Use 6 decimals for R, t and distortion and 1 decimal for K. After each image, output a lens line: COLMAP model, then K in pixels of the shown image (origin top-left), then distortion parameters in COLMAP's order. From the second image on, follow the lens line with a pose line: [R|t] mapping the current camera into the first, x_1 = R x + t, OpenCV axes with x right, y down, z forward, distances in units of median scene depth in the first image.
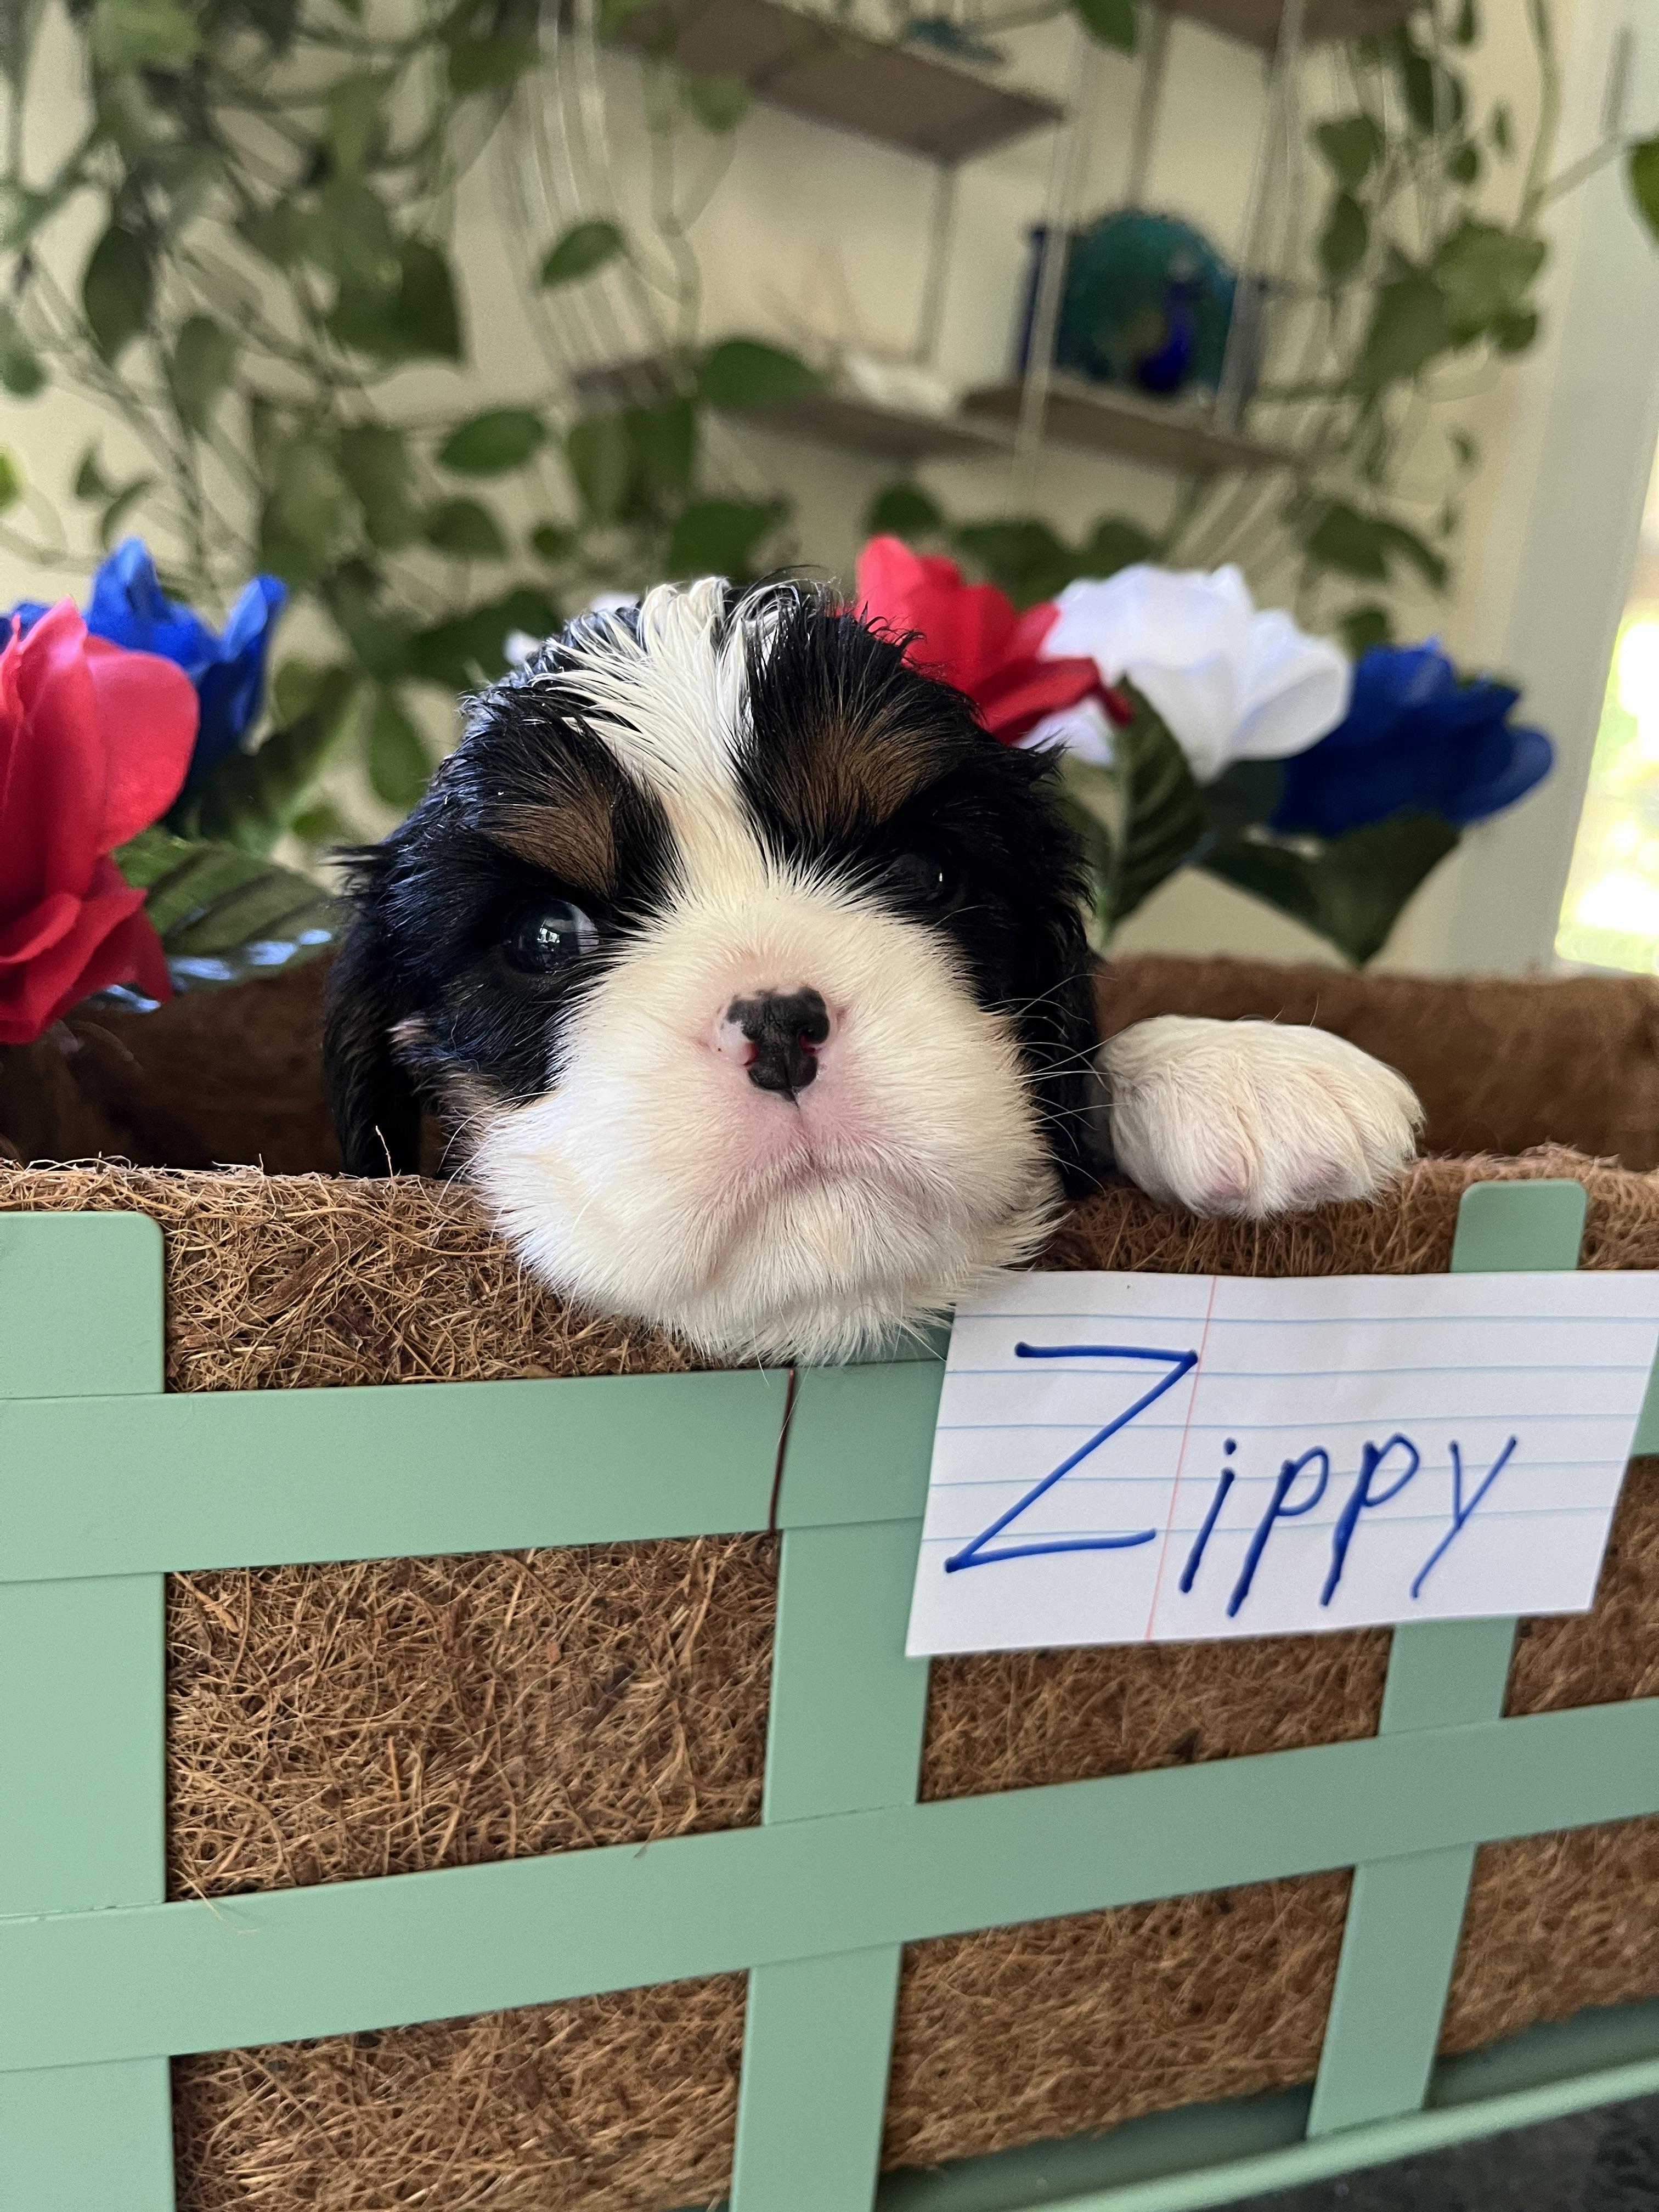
lens RADIAL K [[1751.6, 0, 854.6], [0, 1751.6, 1062.4], [0, 0, 1]] dist [-0.003274, -0.028161]
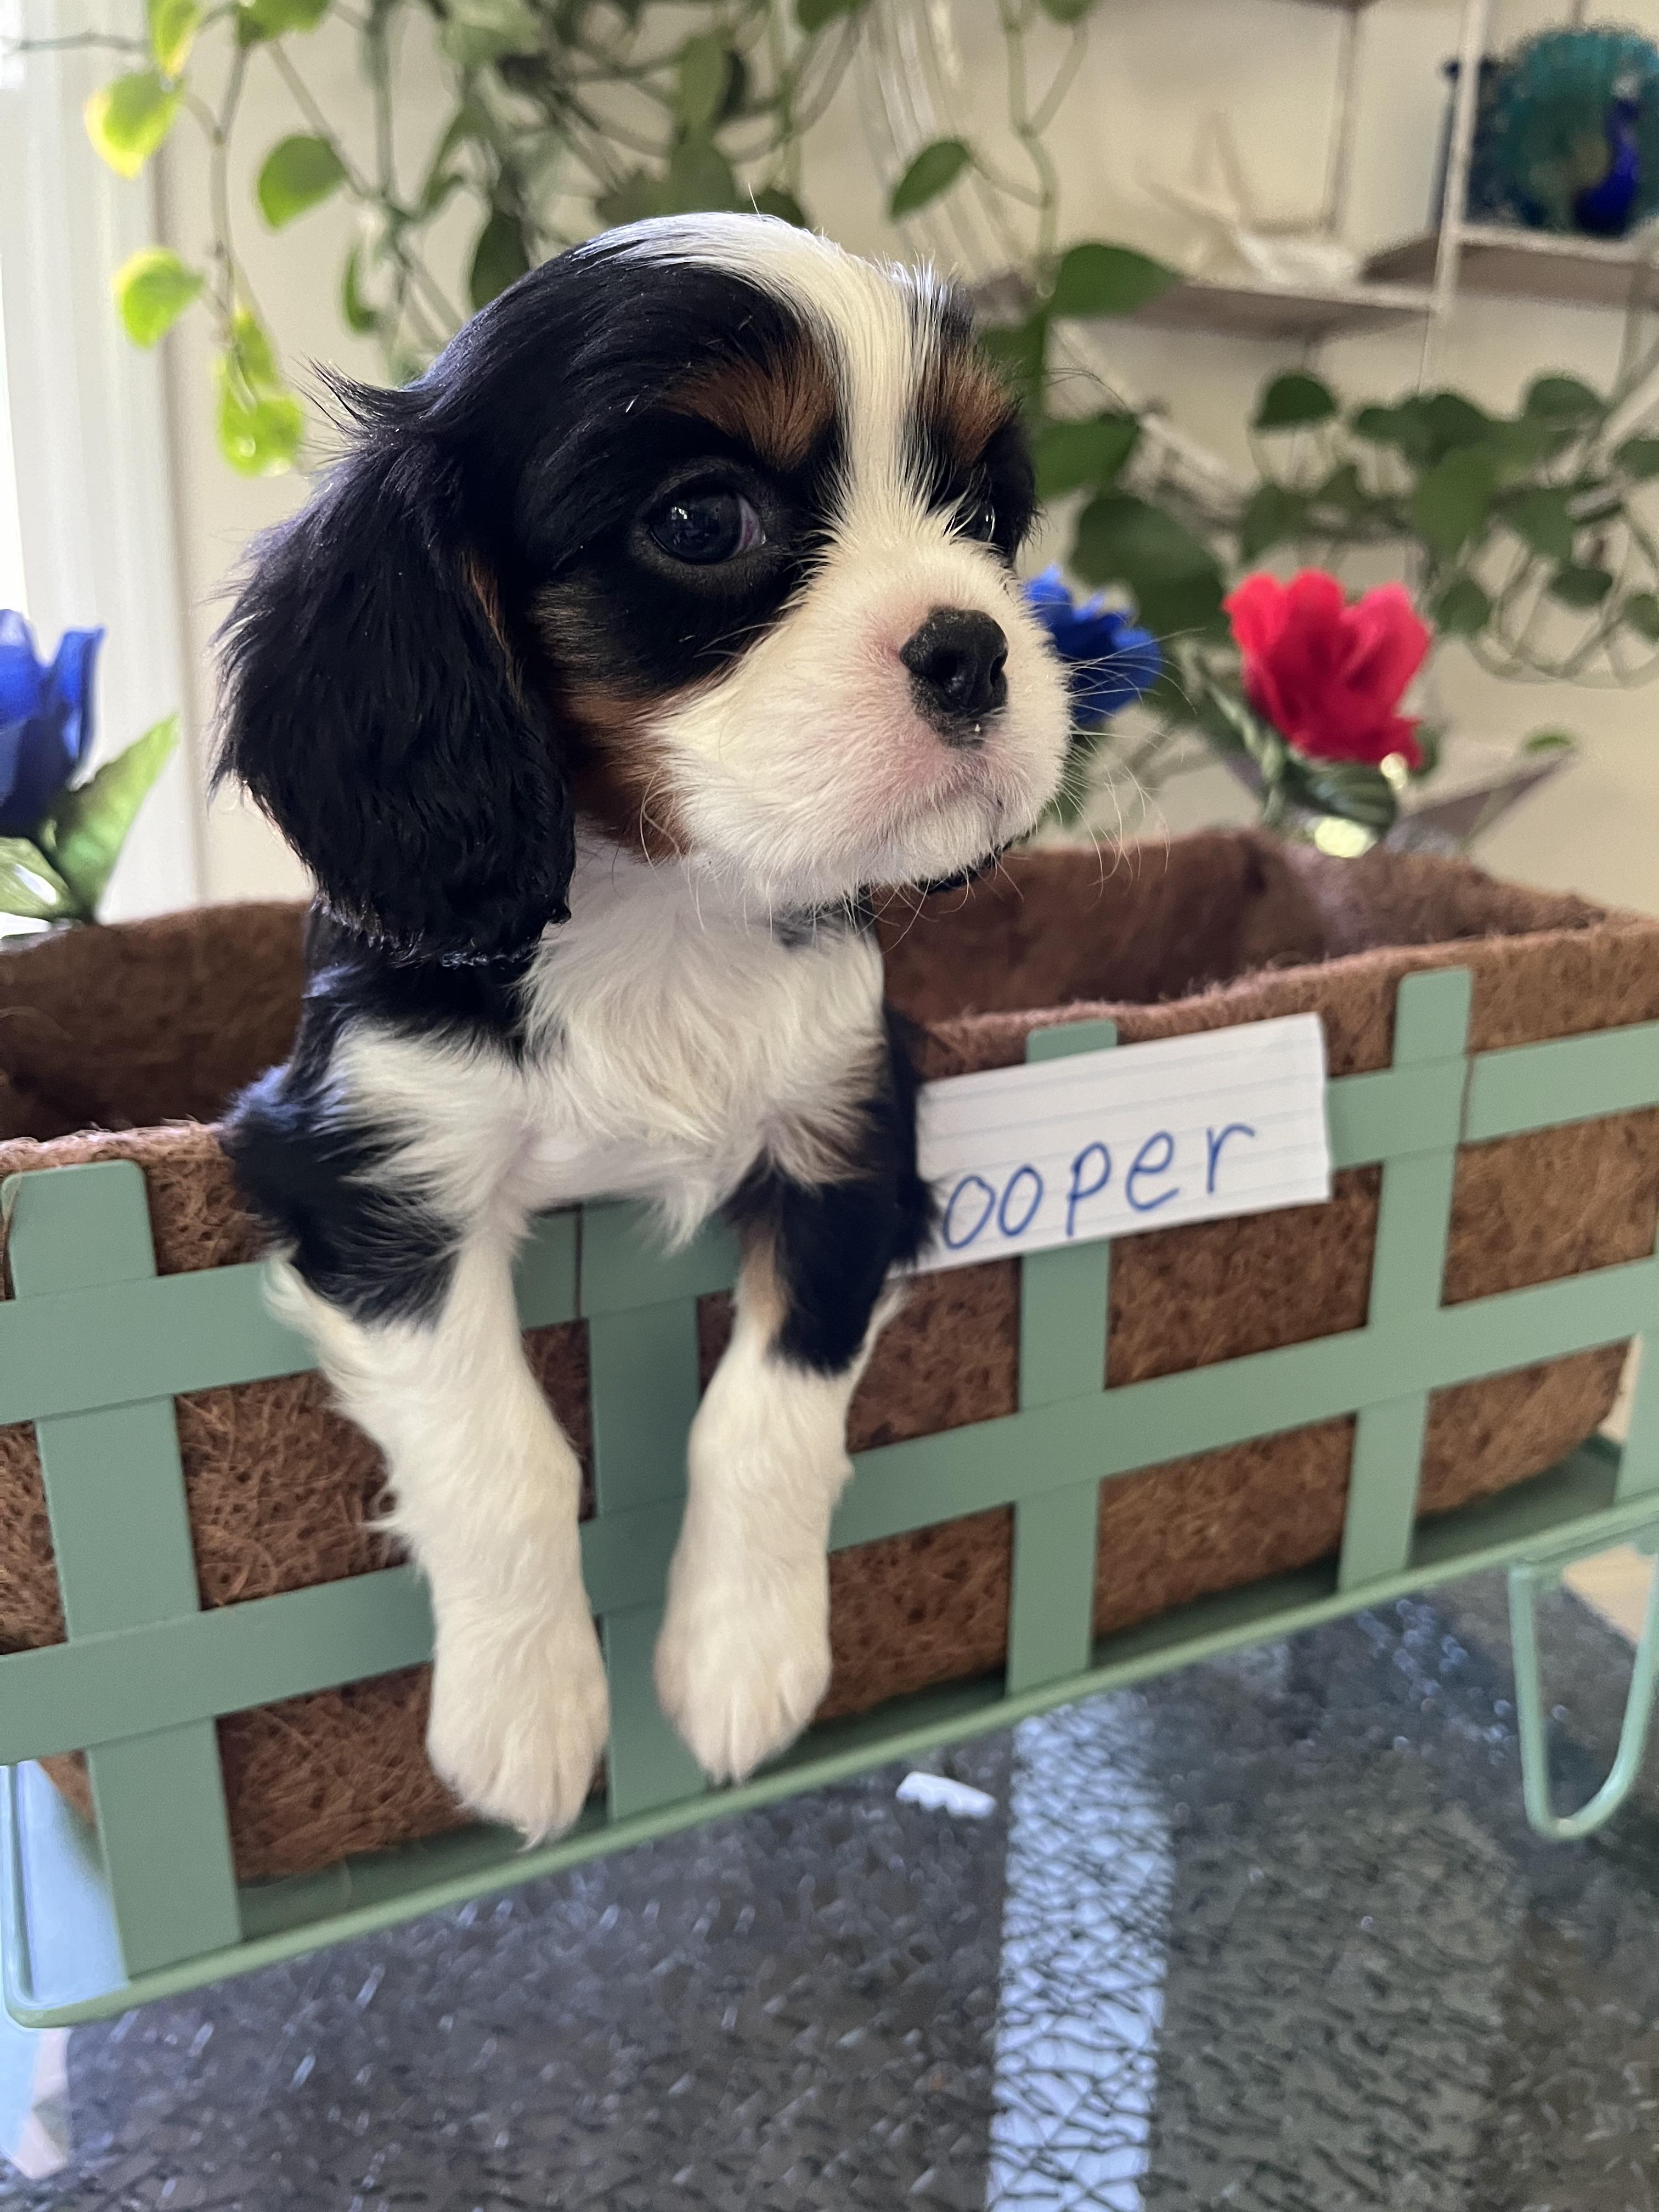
lens RADIAL K [[1751.6, 0, 854.9], [0, 1751.6, 1114.7], [0, 0, 1]] dist [-0.003274, -0.028161]
pose [[0.987478, -0.117319, 0.105472, 0.046064], [0.104560, 0.987338, 0.119293, -0.057272], [-0.118131, -0.106771, 0.987241, -0.461036]]
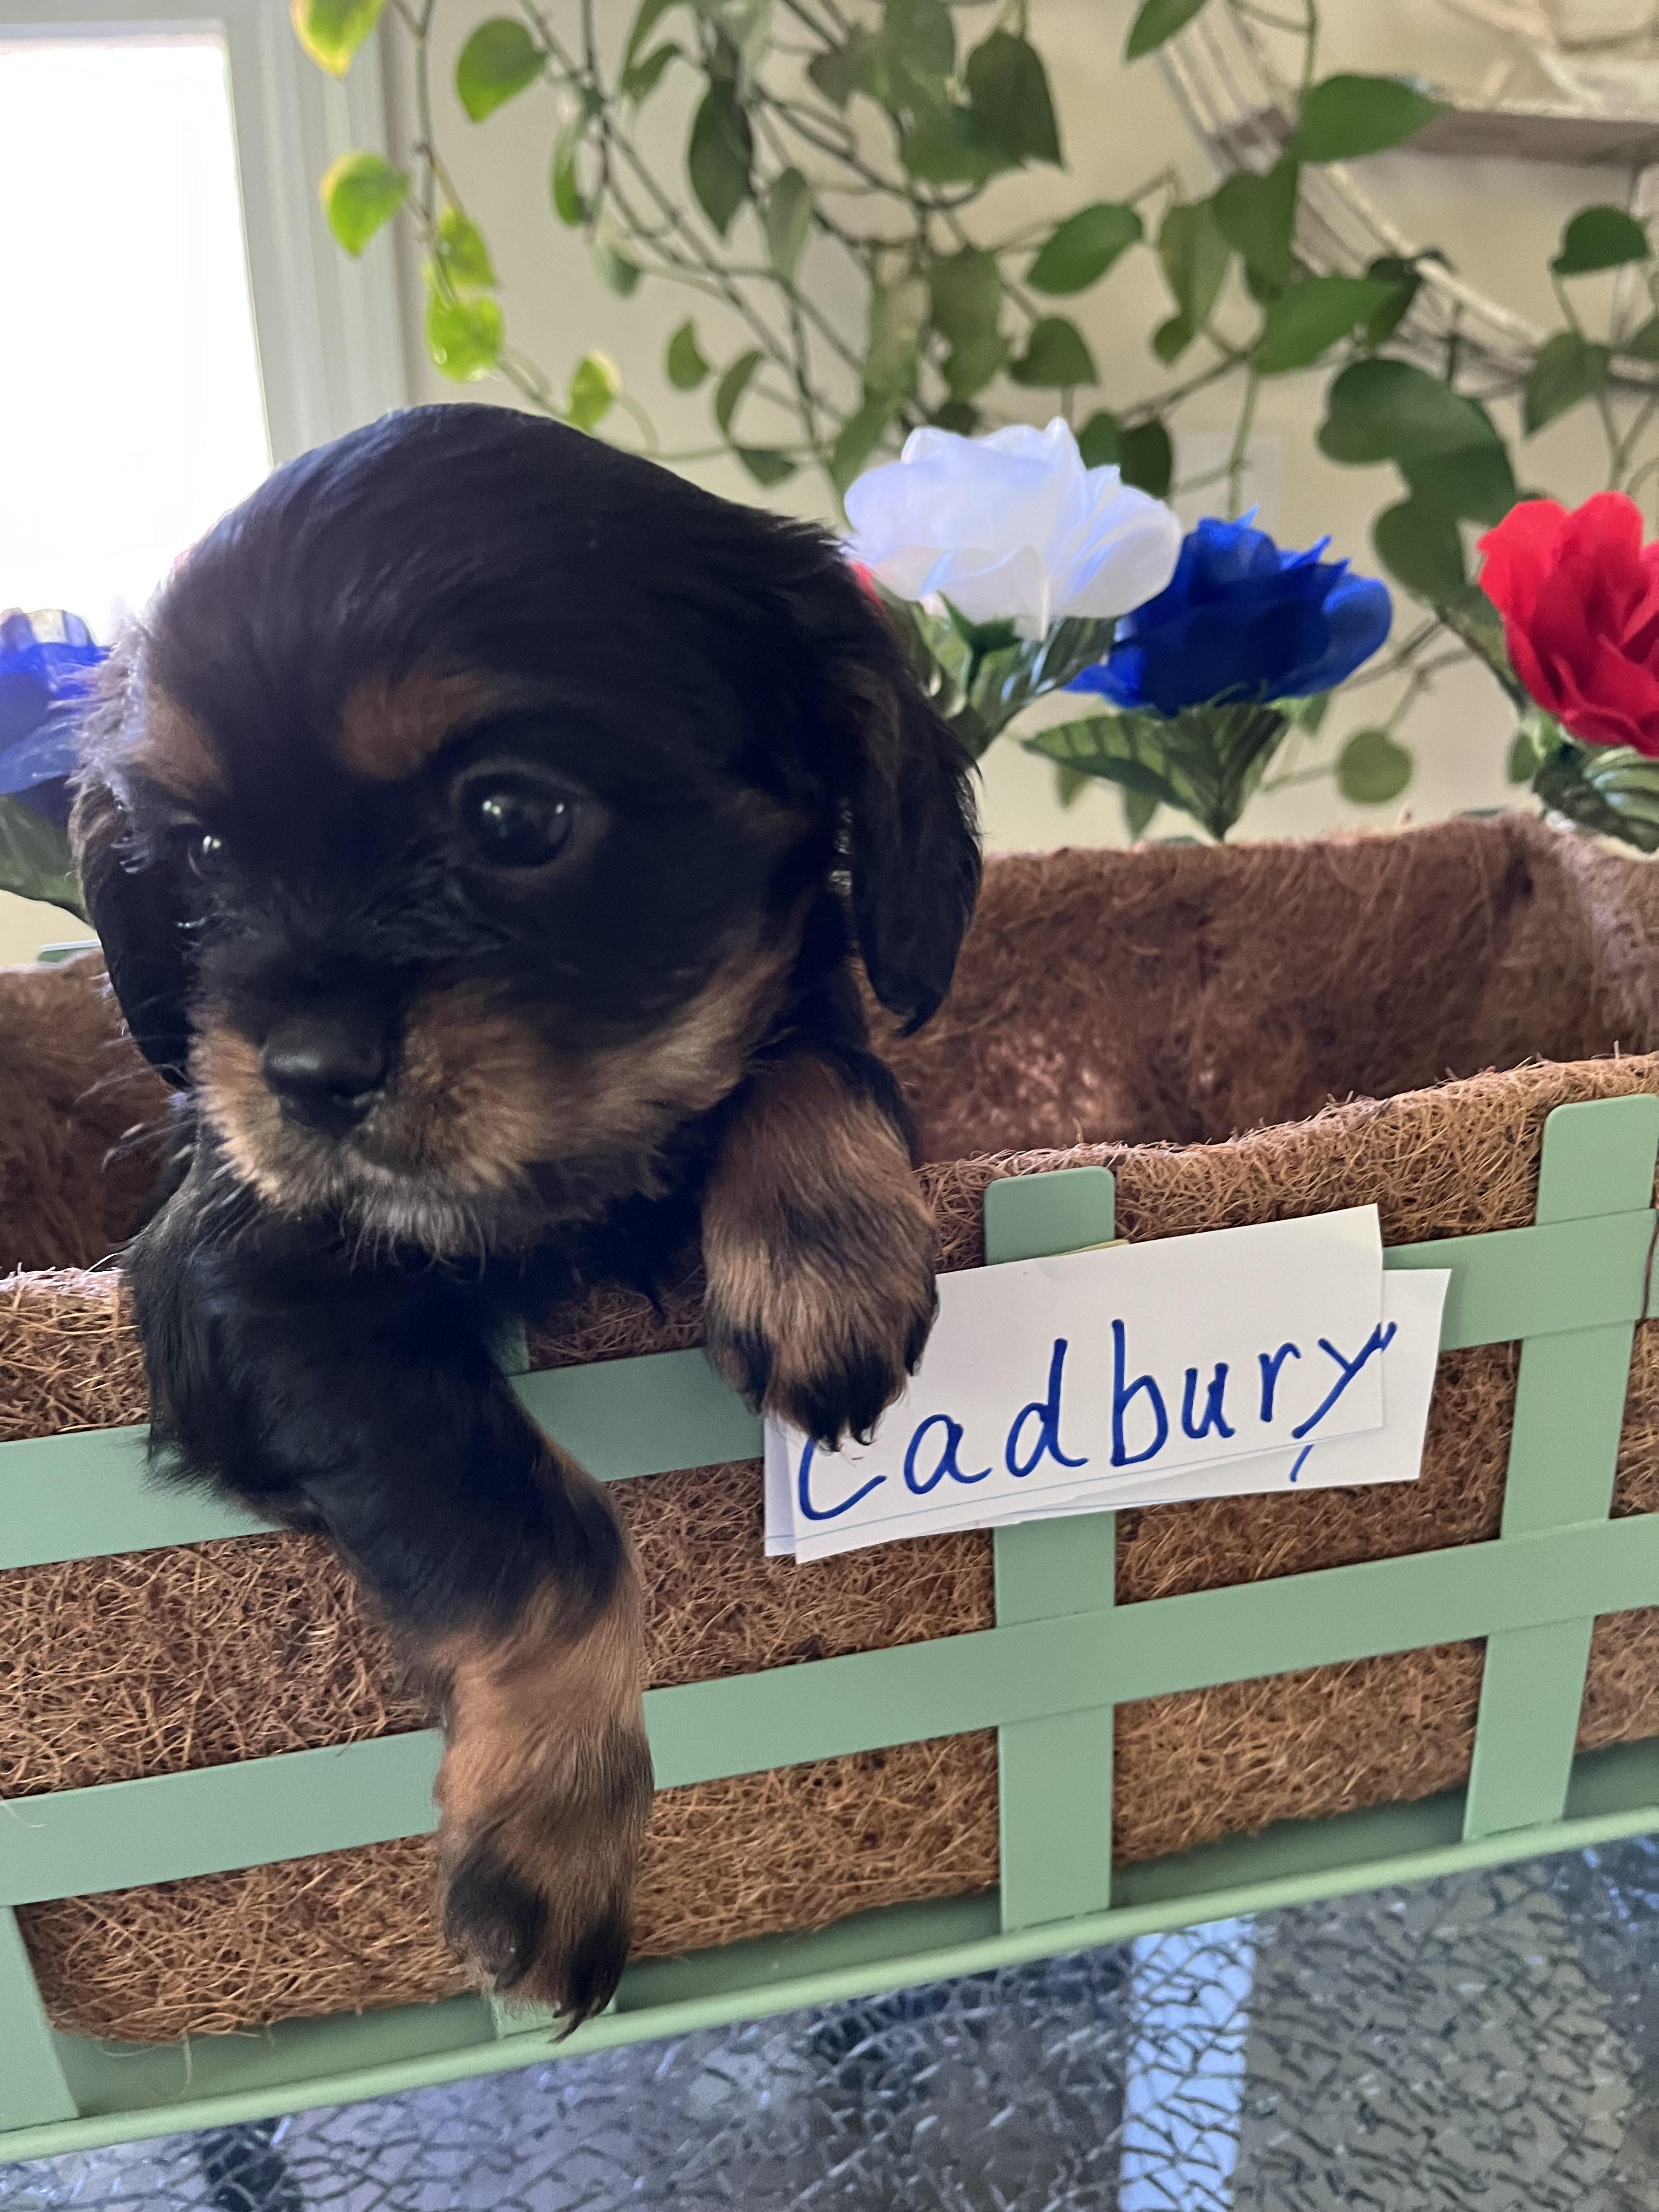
lens RADIAL K [[1751.6, 0, 853.0], [0, 1751.6, 1155.4], [0, 0, 1]] dist [-0.003274, -0.028161]
pose [[0.987892, -0.067433, -0.139721, 0.451417], [0.092729, 0.978673, 0.183302, -0.174733], [0.124381, -0.194039, 0.973077, -0.114964]]
